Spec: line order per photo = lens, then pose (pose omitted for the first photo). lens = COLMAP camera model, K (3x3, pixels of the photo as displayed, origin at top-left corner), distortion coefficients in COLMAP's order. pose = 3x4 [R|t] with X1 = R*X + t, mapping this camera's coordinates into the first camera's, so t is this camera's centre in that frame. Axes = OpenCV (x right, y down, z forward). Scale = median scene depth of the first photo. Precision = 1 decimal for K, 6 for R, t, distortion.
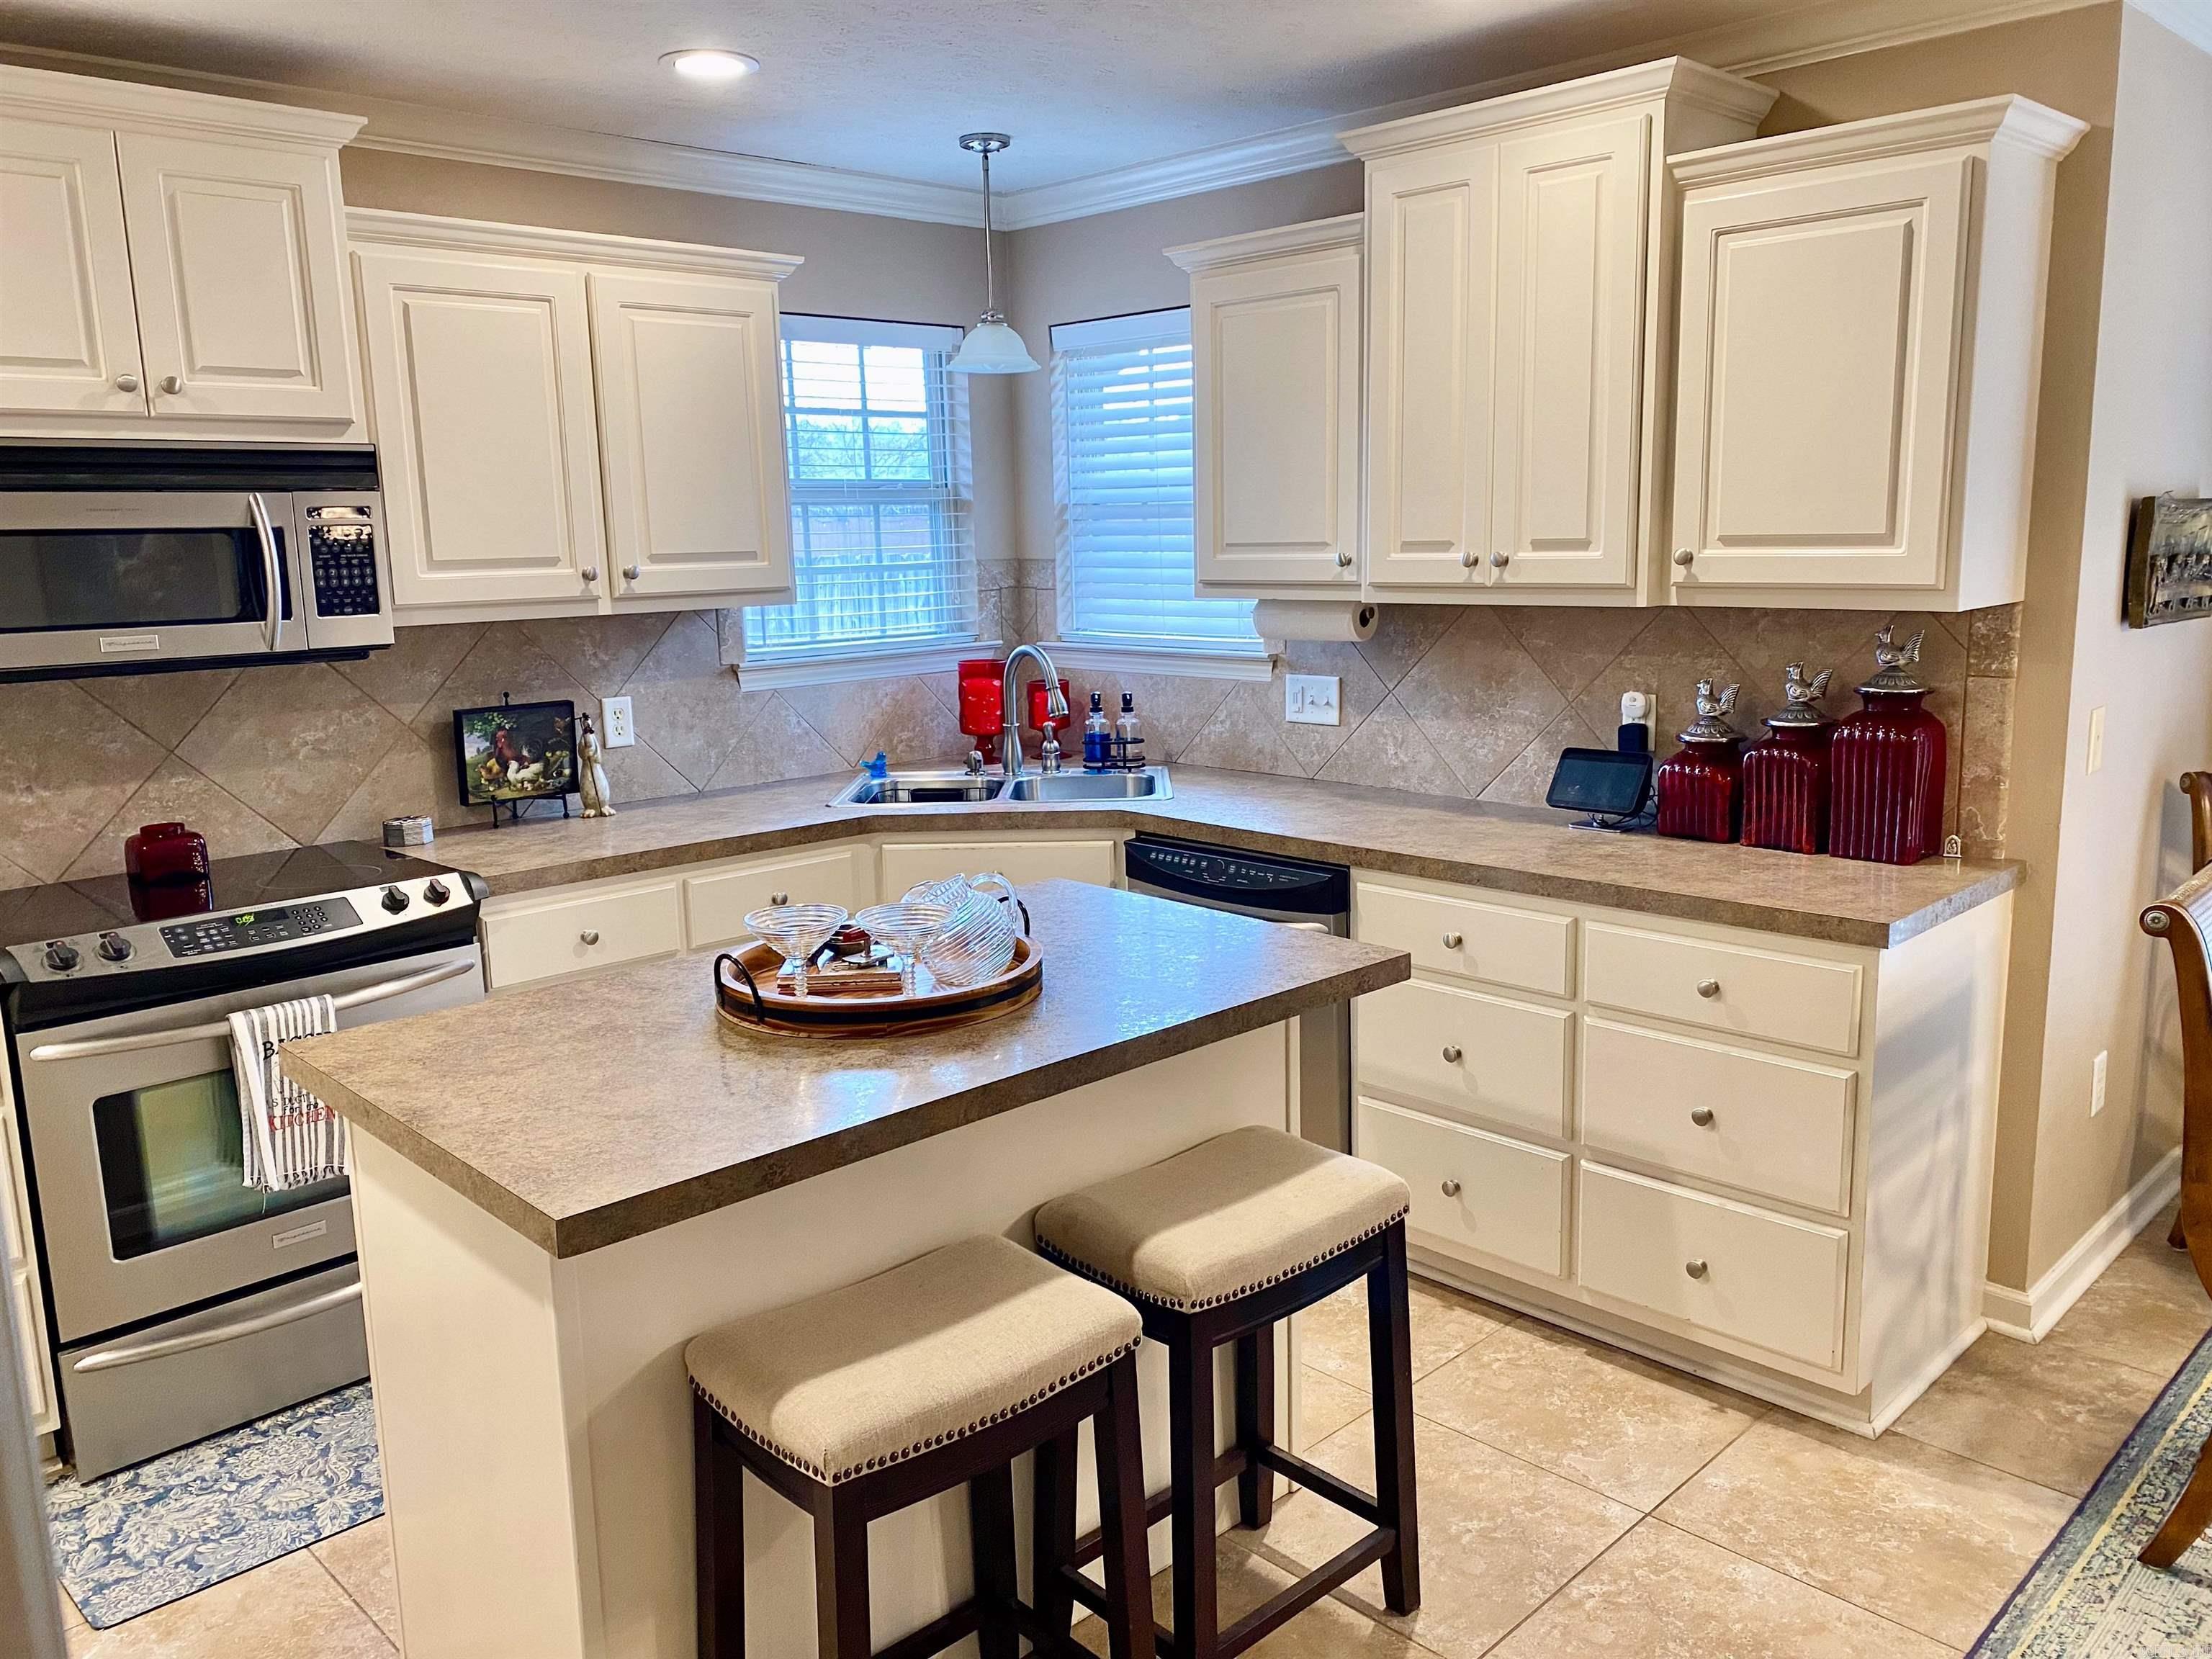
lens RADIAL K [[1668.6, 0, 1130.3], [0, 1668.6, 824.1], [0, 0, 1]] dist [0.045424, -0.036215]
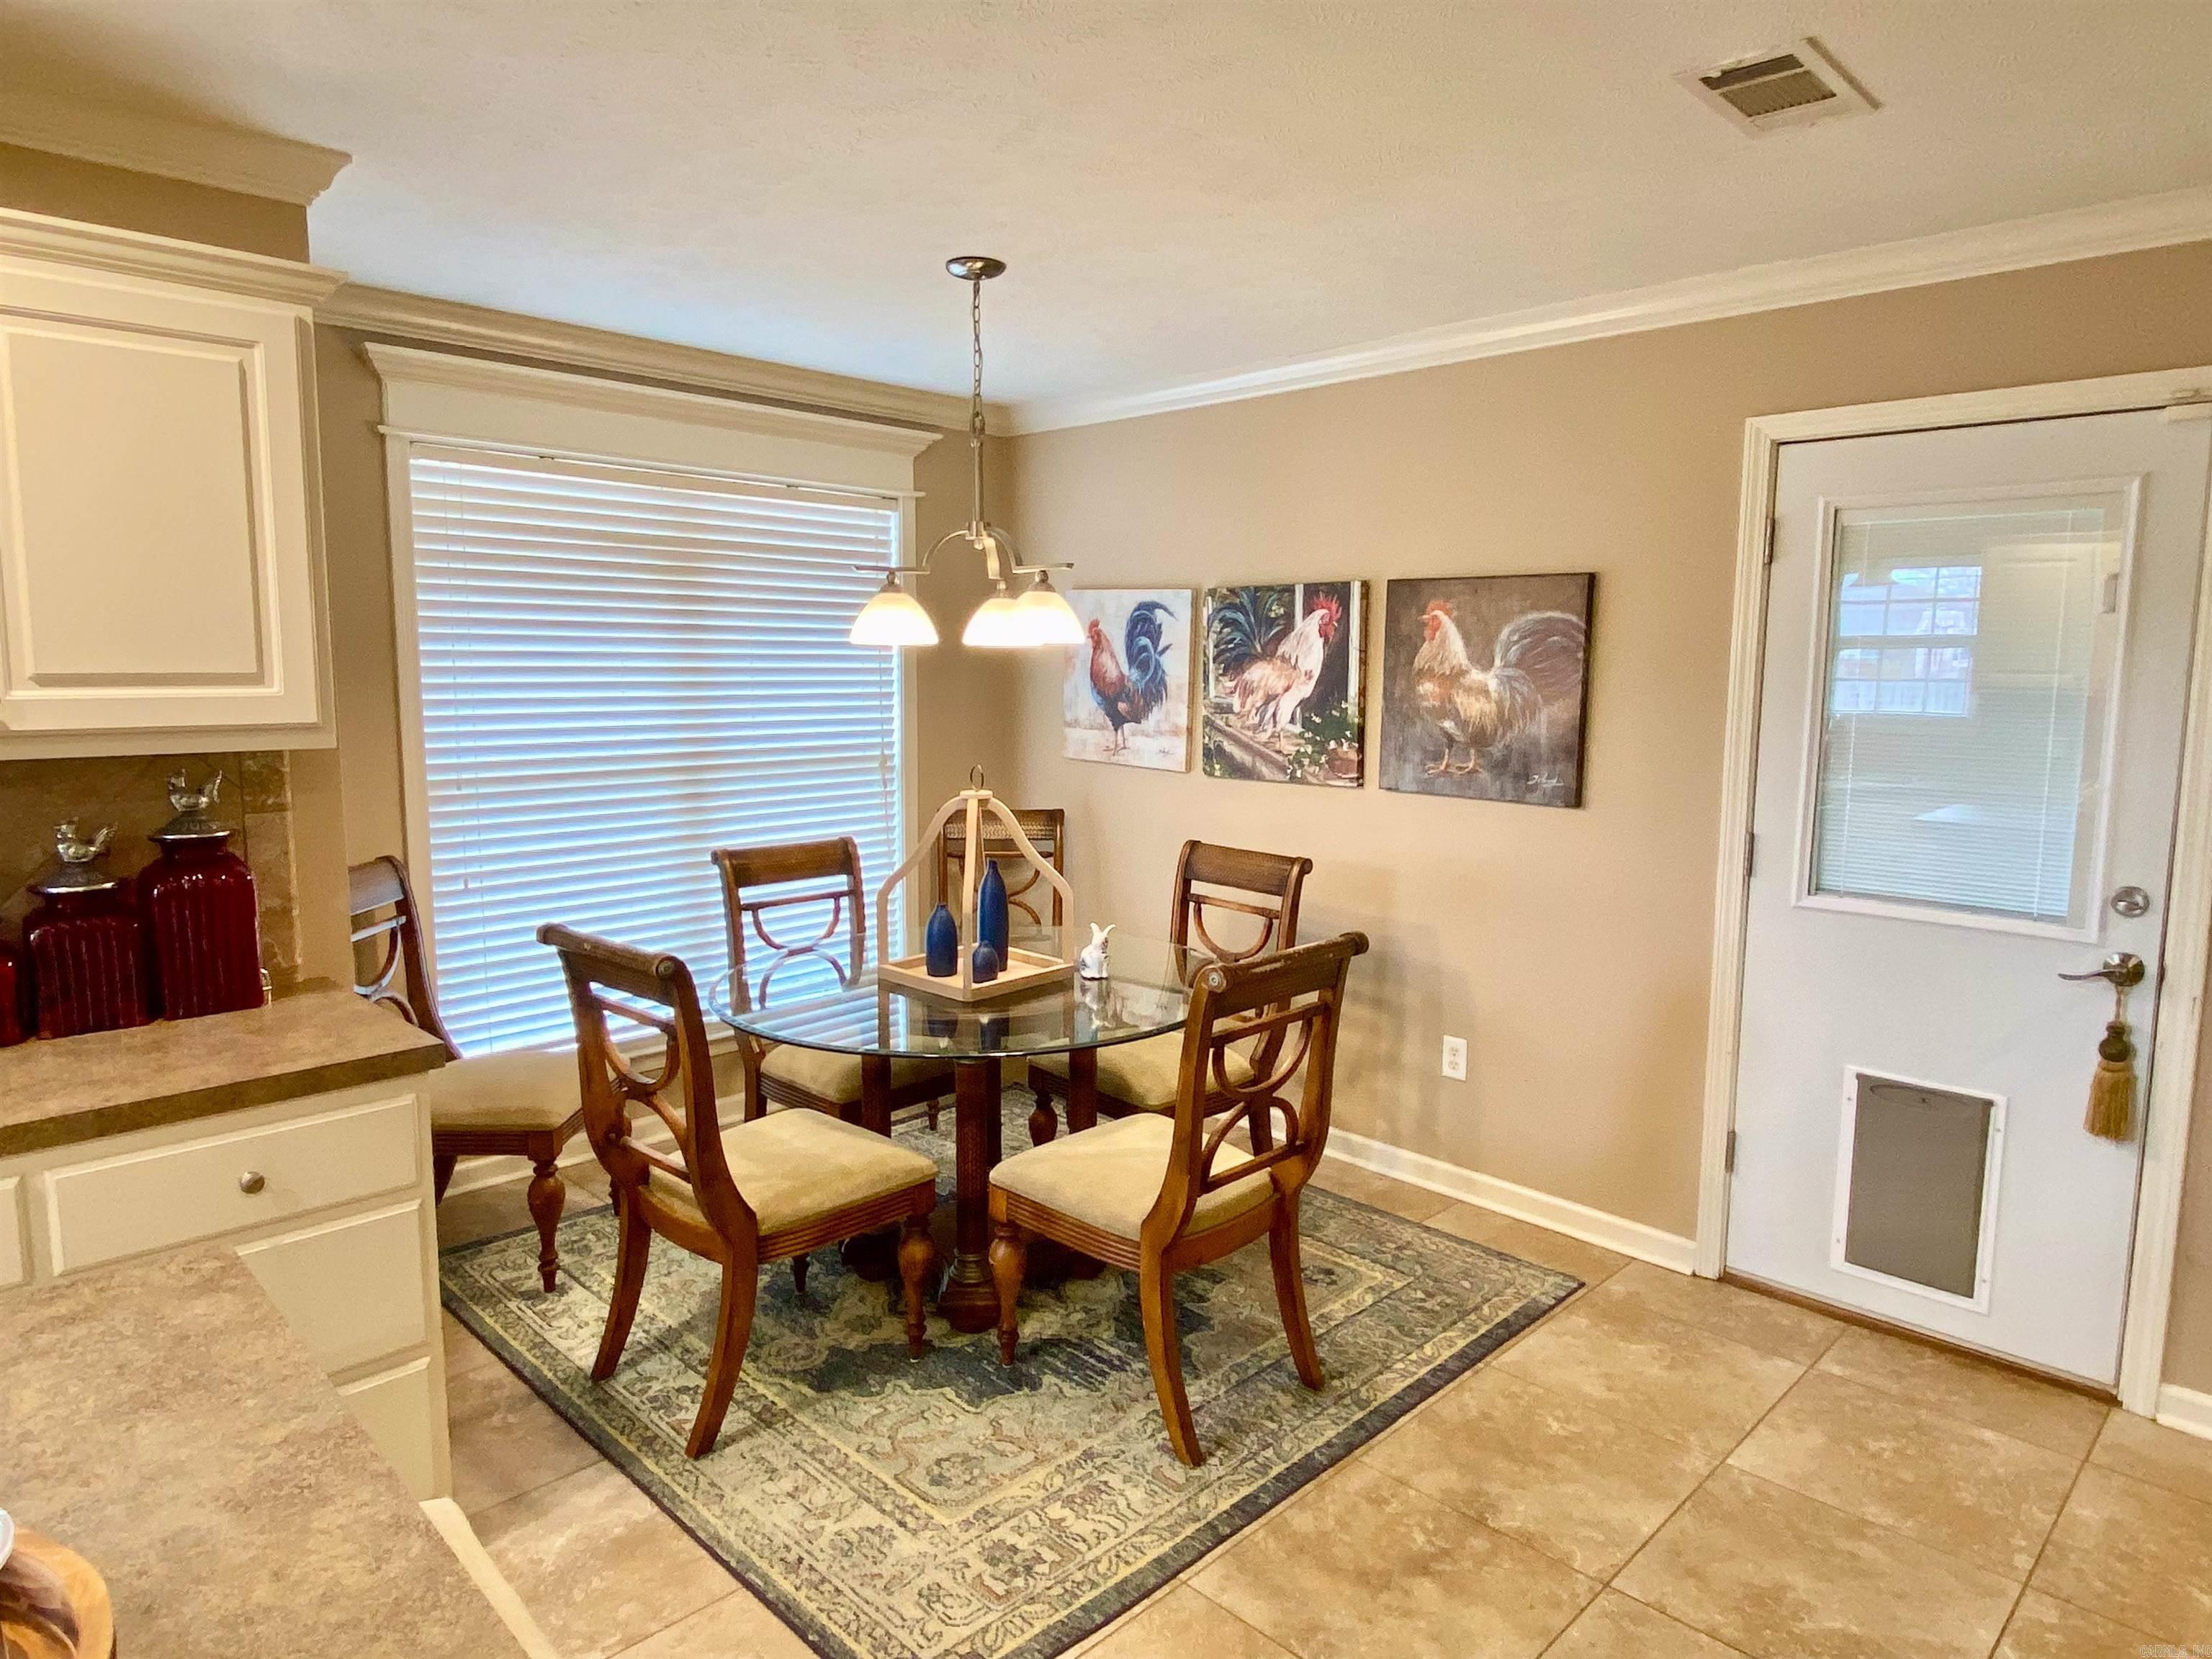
lens RADIAL K [[1355.6, 0, 1099.1], [0, 1355.6, 809.8], [0, 0, 1]] dist [0.033114, -0.011415]
pose [[0.000774, -0.091593, 0.995796, -0.317943], [0.169445, 0.981409, 0.090138, -0.075460], [-0.985539, 0.168663, 0.016280, 0.470094]]
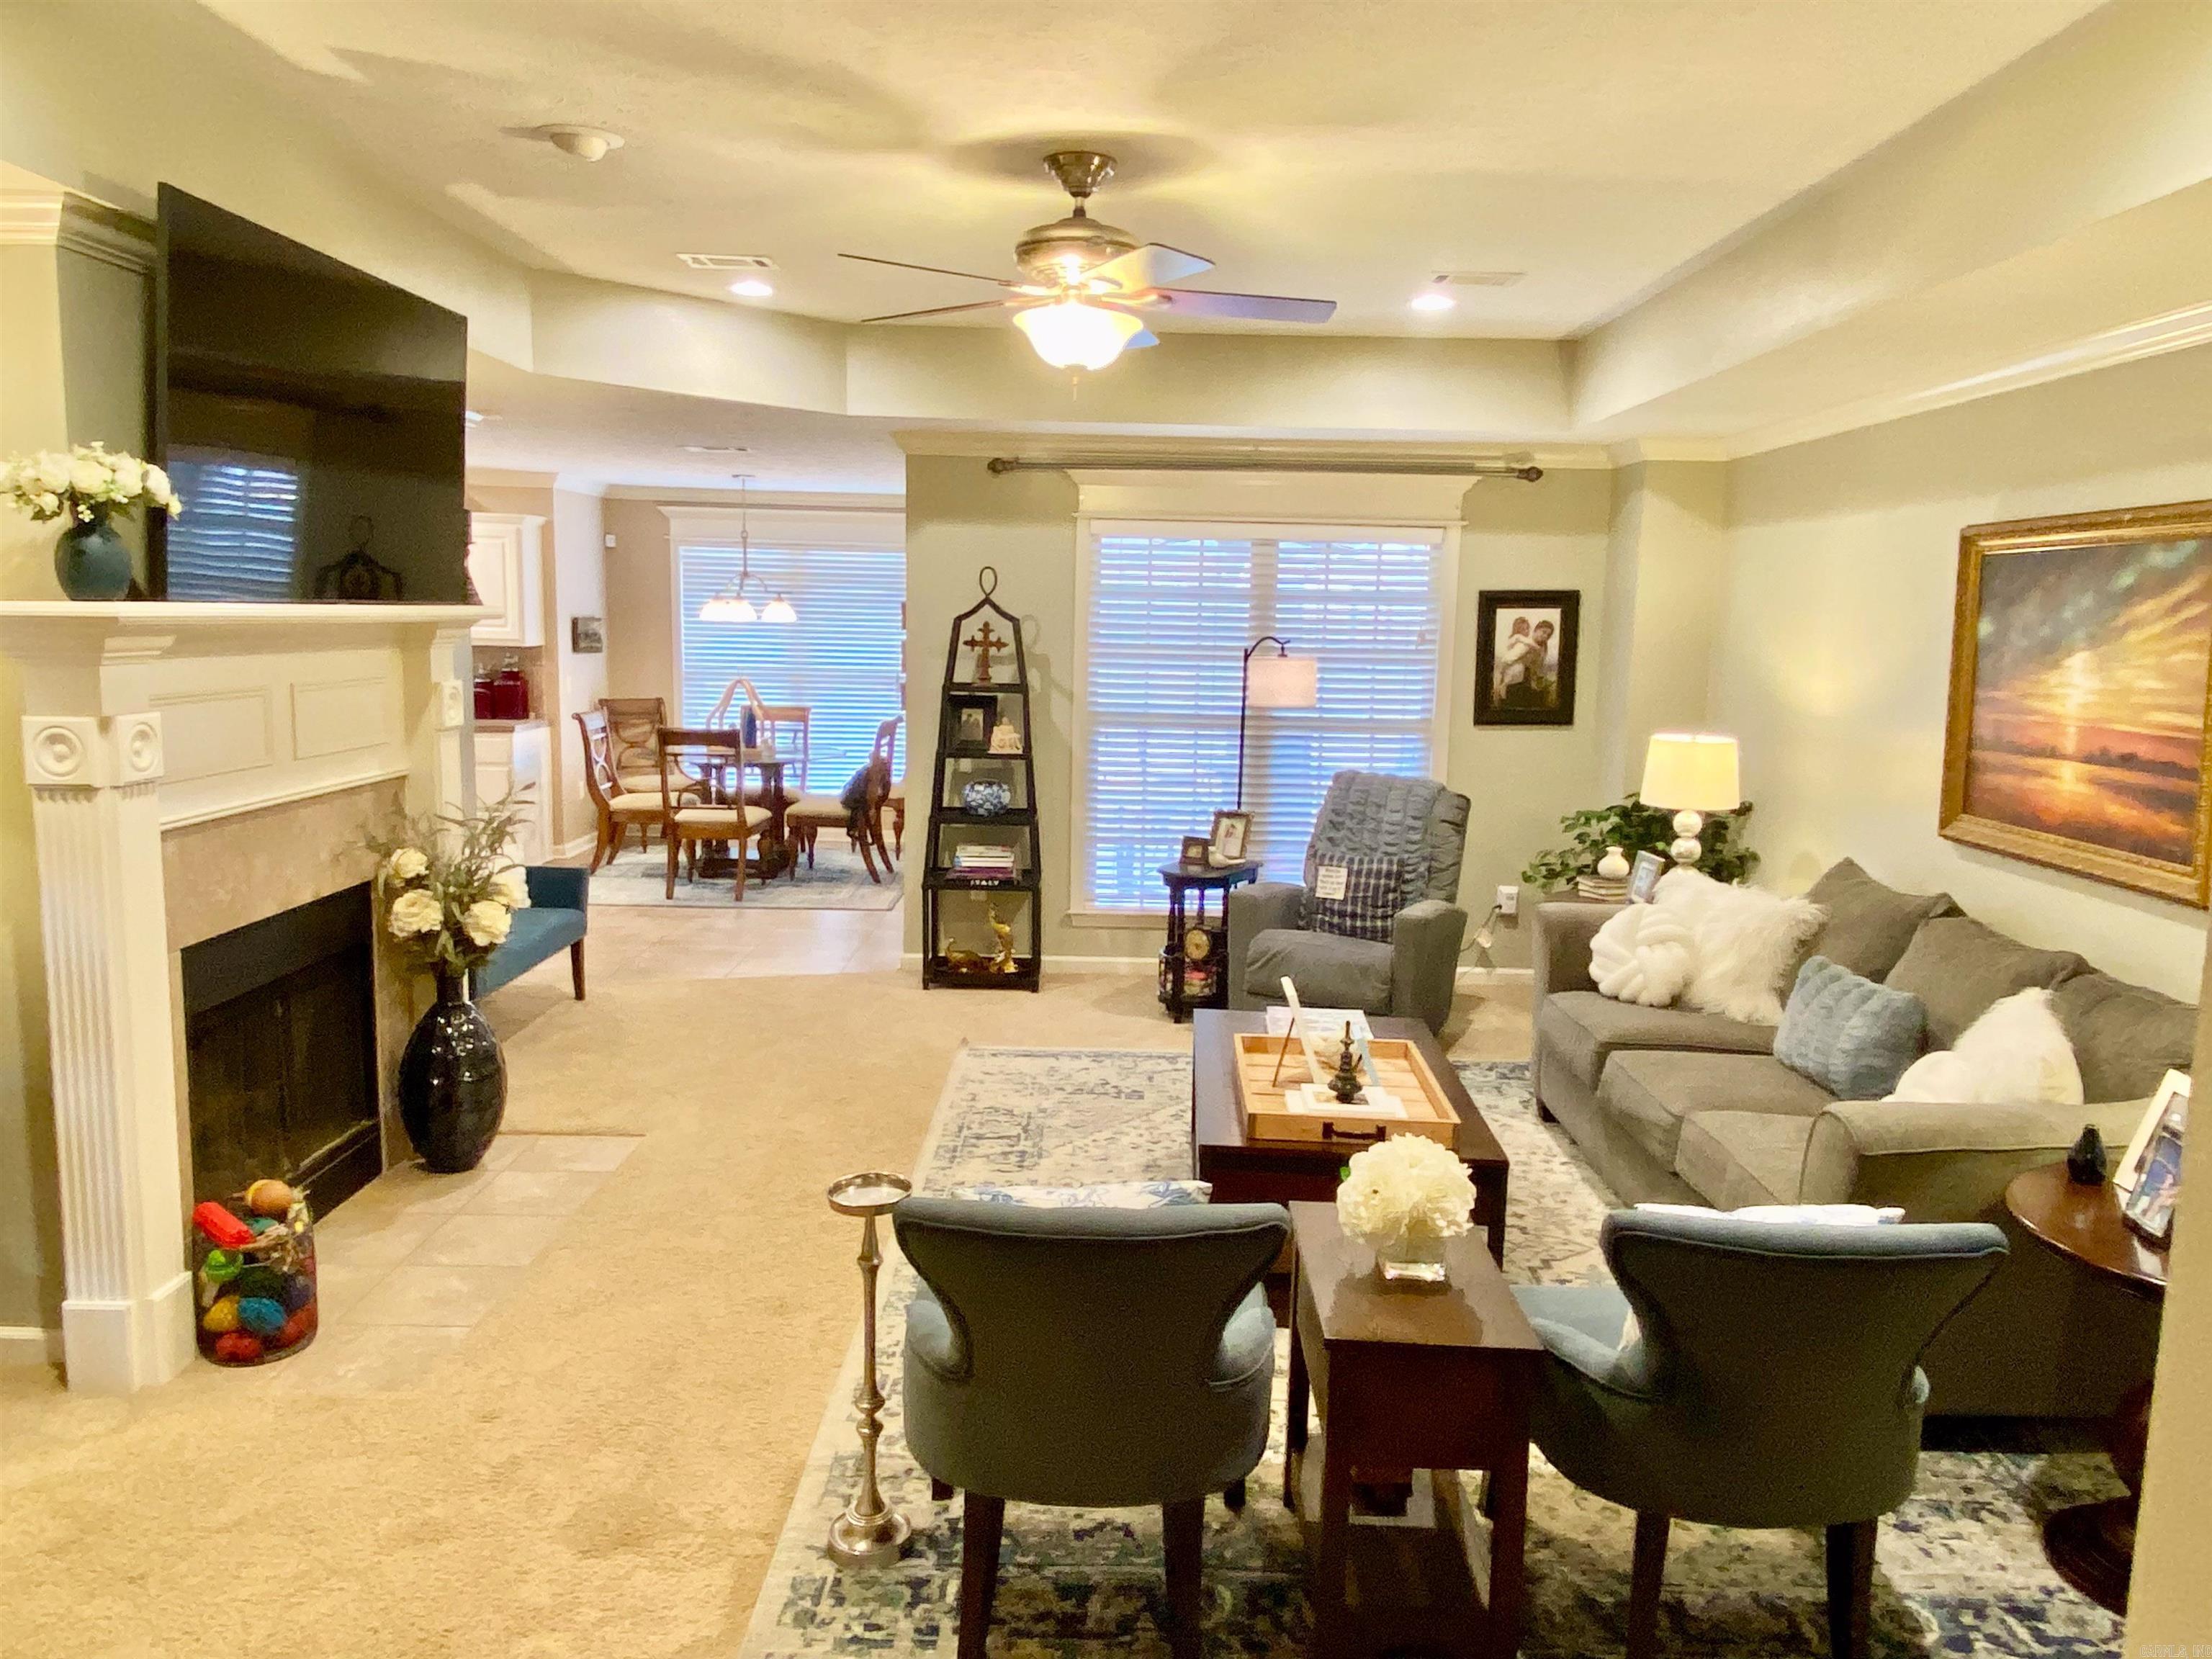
lens RADIAL K [[1564.9, 0, 1084.8], [0, 1564.9, 827.0], [0, 0, 1]] dist [0.060028, -0.011210]
pose [[0.717597, -0.060540, 0.693823, -0.947997], [0.088292, 0.996085, -0.004403, 0.352366], [-0.690840, 0.064419, 0.720132, -2.079613]]
